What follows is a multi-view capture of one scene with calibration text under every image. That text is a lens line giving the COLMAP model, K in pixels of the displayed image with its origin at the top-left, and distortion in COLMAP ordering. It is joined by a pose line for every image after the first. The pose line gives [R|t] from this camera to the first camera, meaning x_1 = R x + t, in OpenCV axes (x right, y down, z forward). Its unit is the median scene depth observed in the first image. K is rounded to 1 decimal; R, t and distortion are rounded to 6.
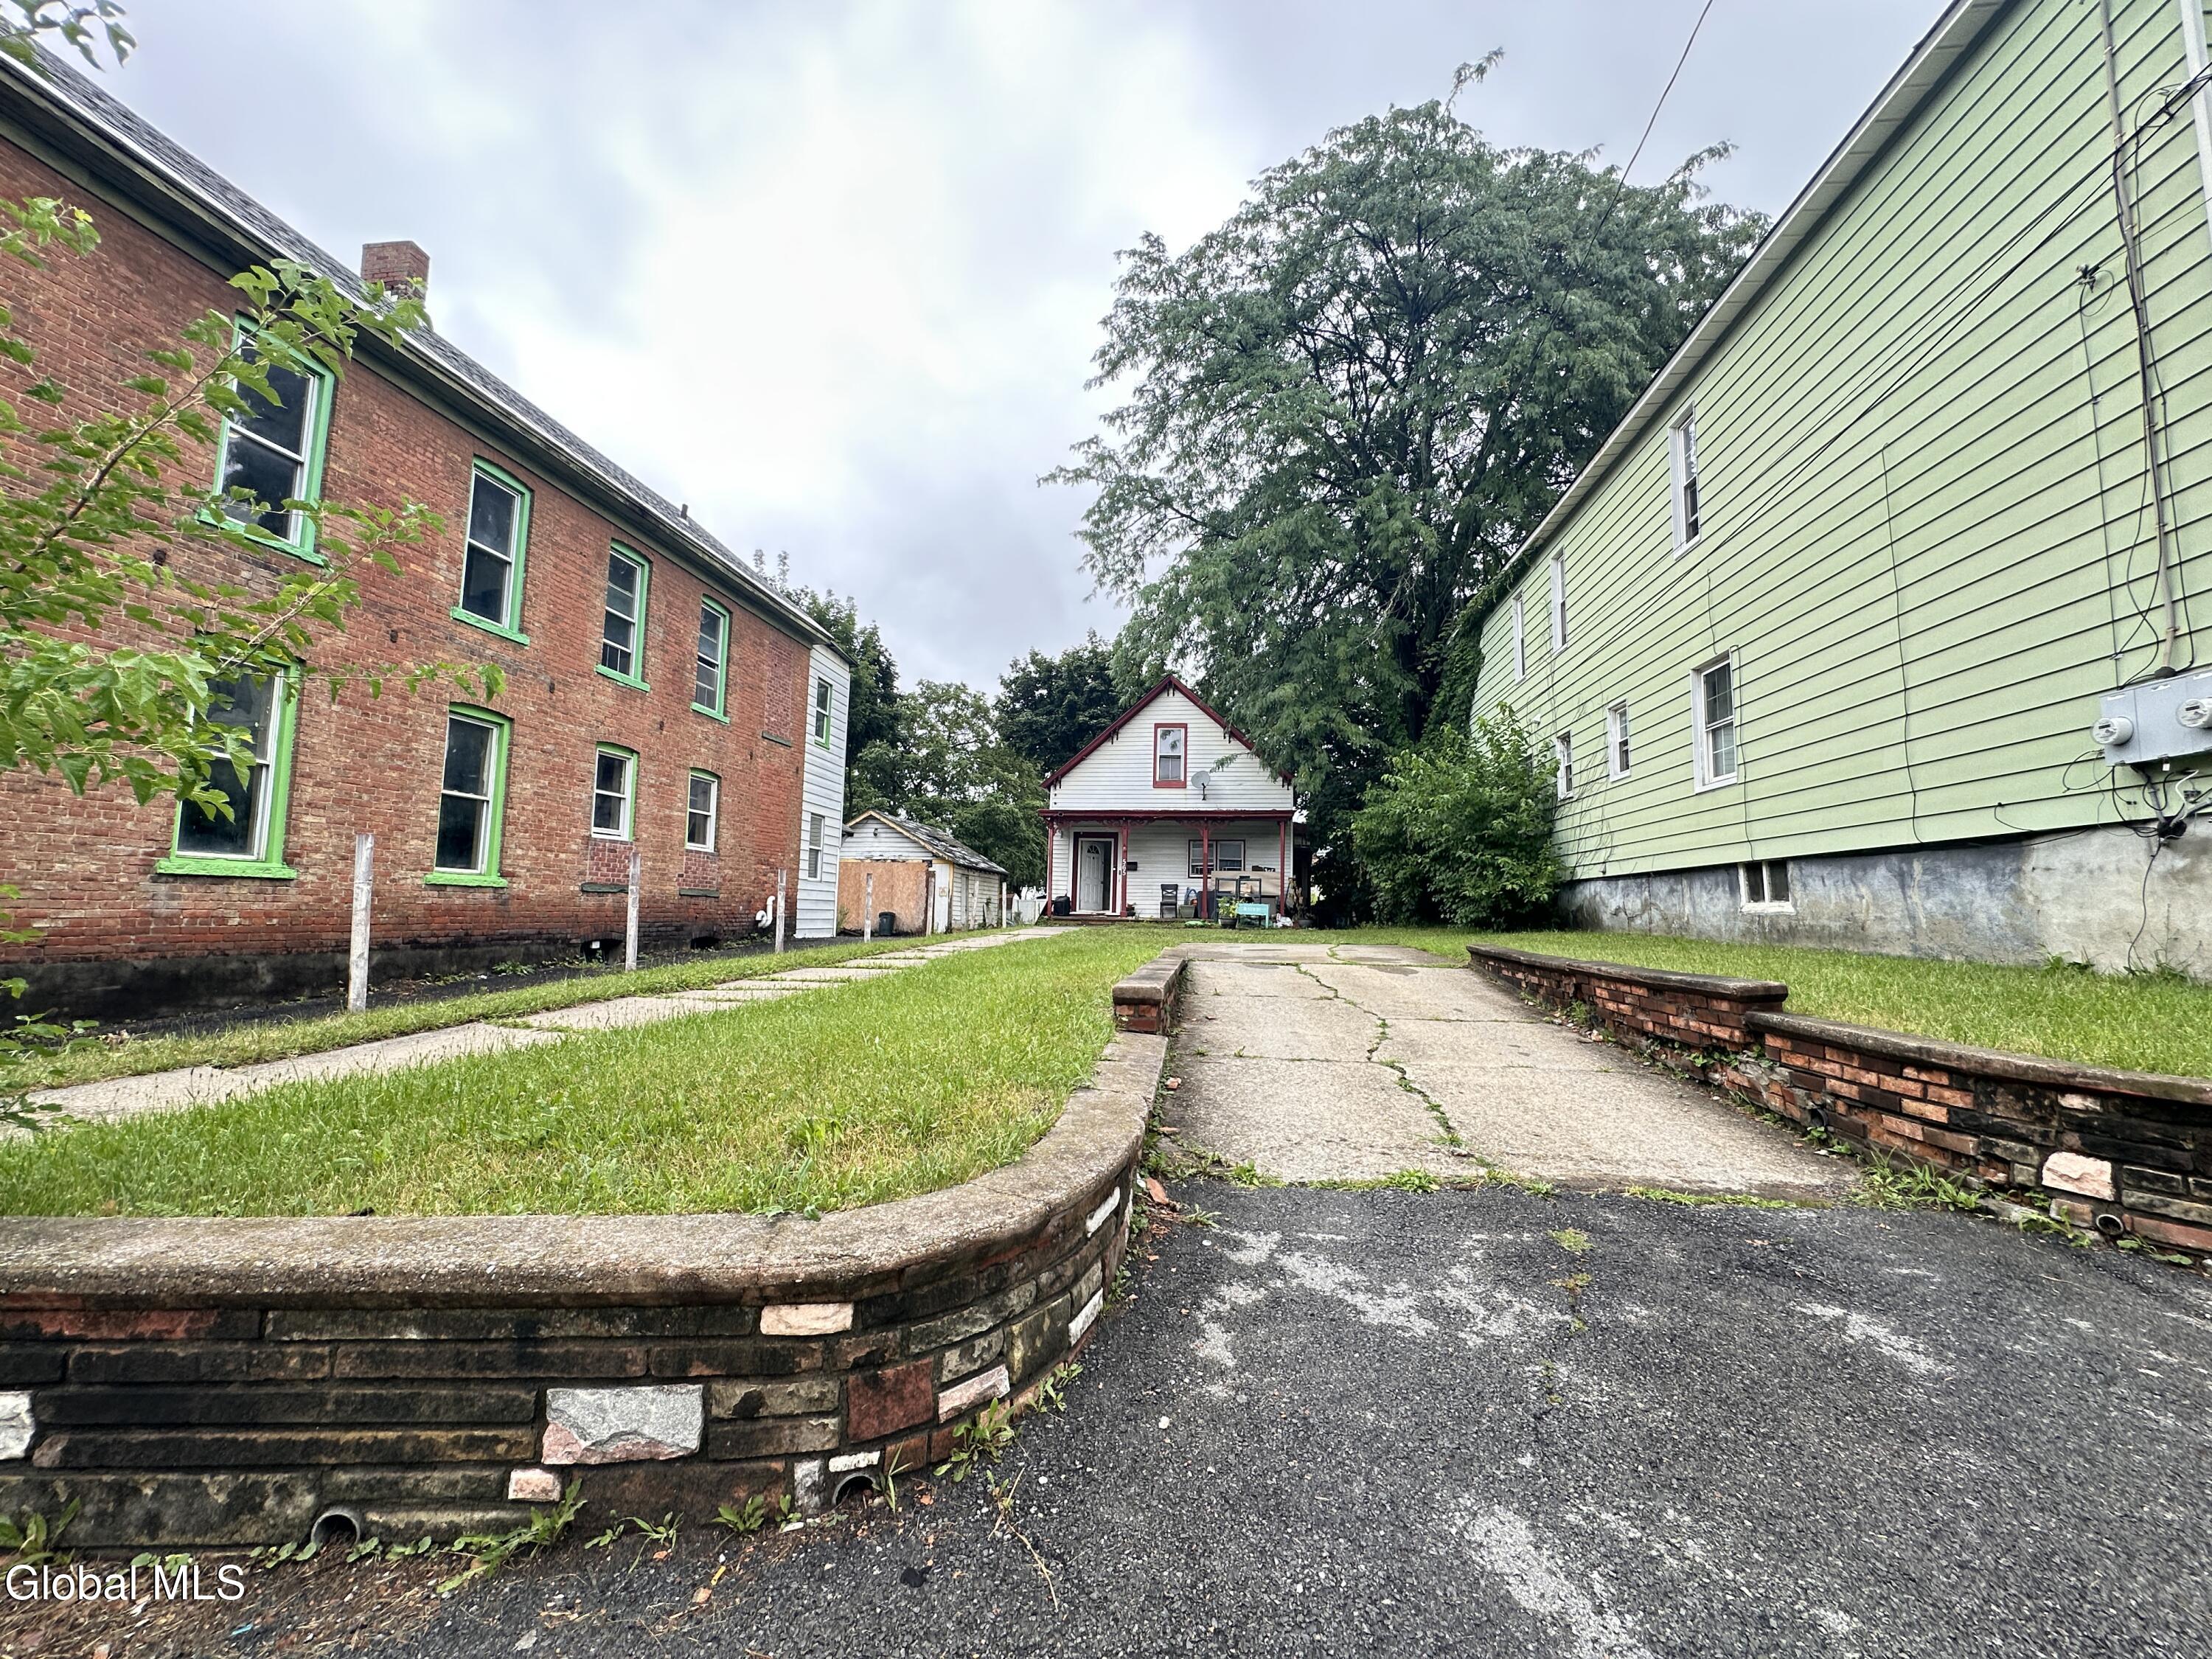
lens RADIAL K [[882.2, 0, 1108.2], [0, 882.2, 836.0], [0, 0, 1]] dist [-0.000310, -0.000208]
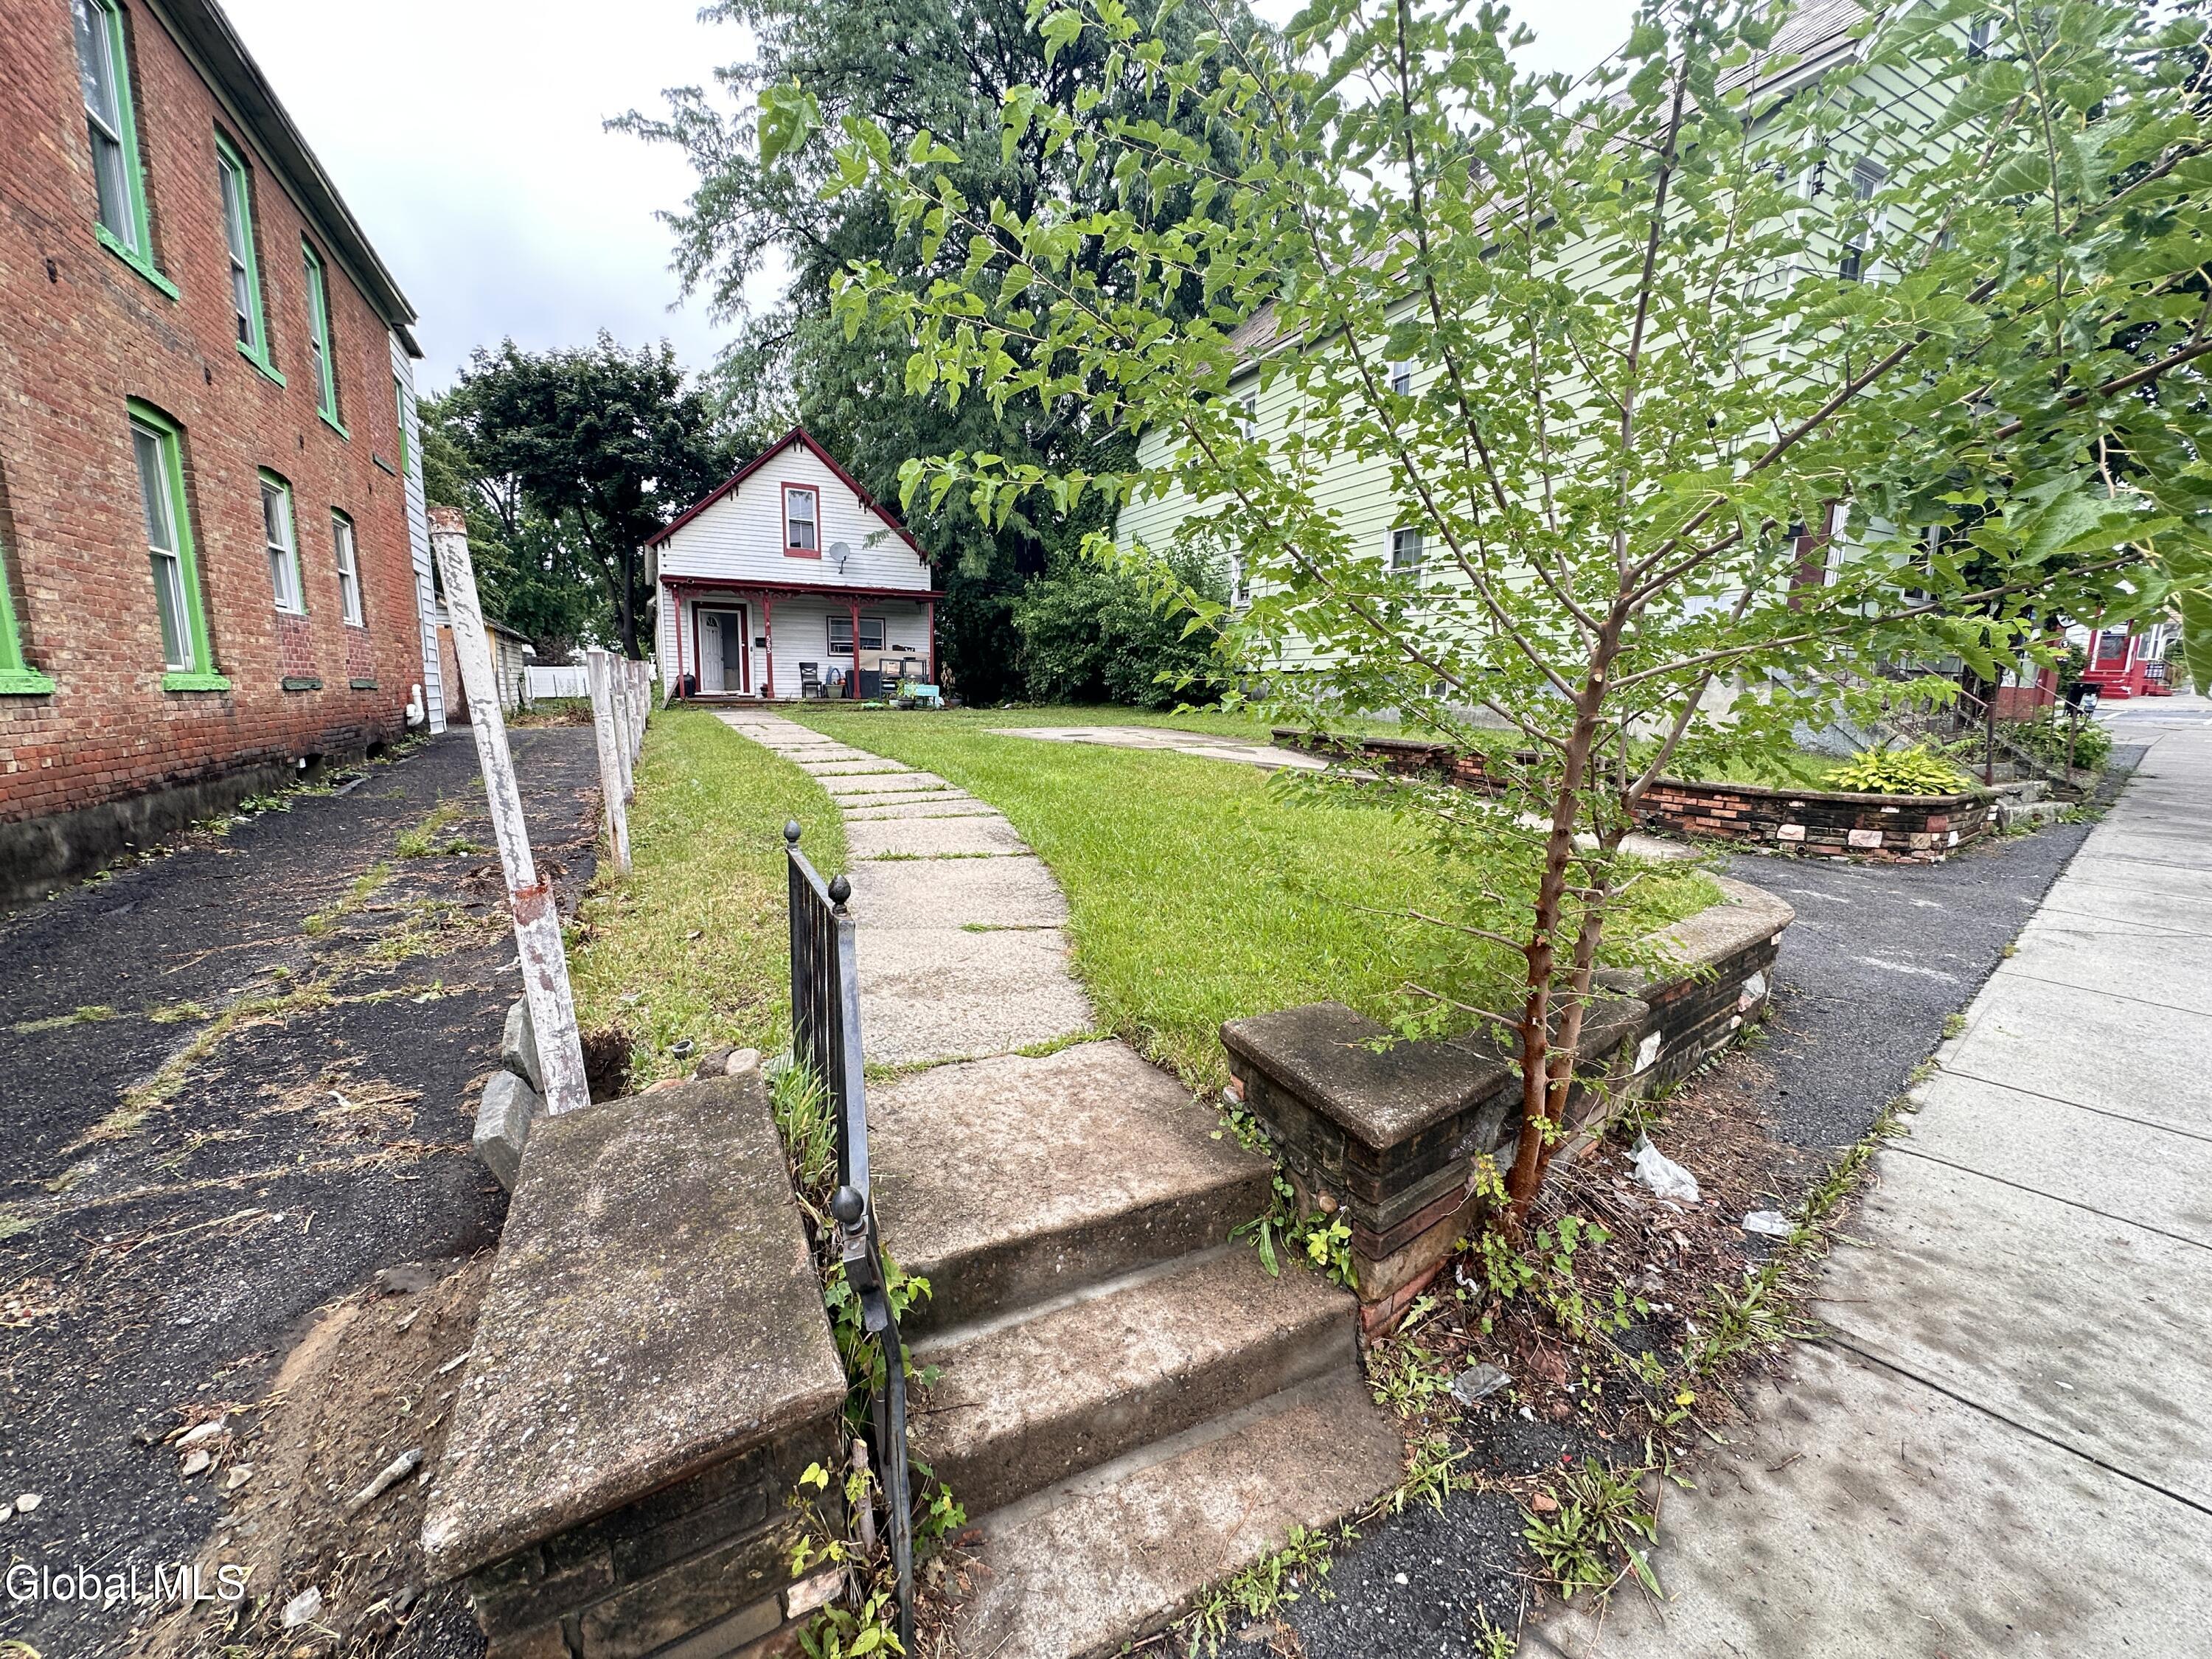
lens RADIAL K [[882.2, 0, 1108.7], [0, 882.2, 824.8], [0, 0, 1]] dist [-0.000310, -0.000208]
pose [[0.817391, -0.095433, 0.568124, -0.496633], [-0.049494, 0.970903, 0.234301, -0.033129], [-0.573953, -0.219634, 0.788884, 0.037633]]
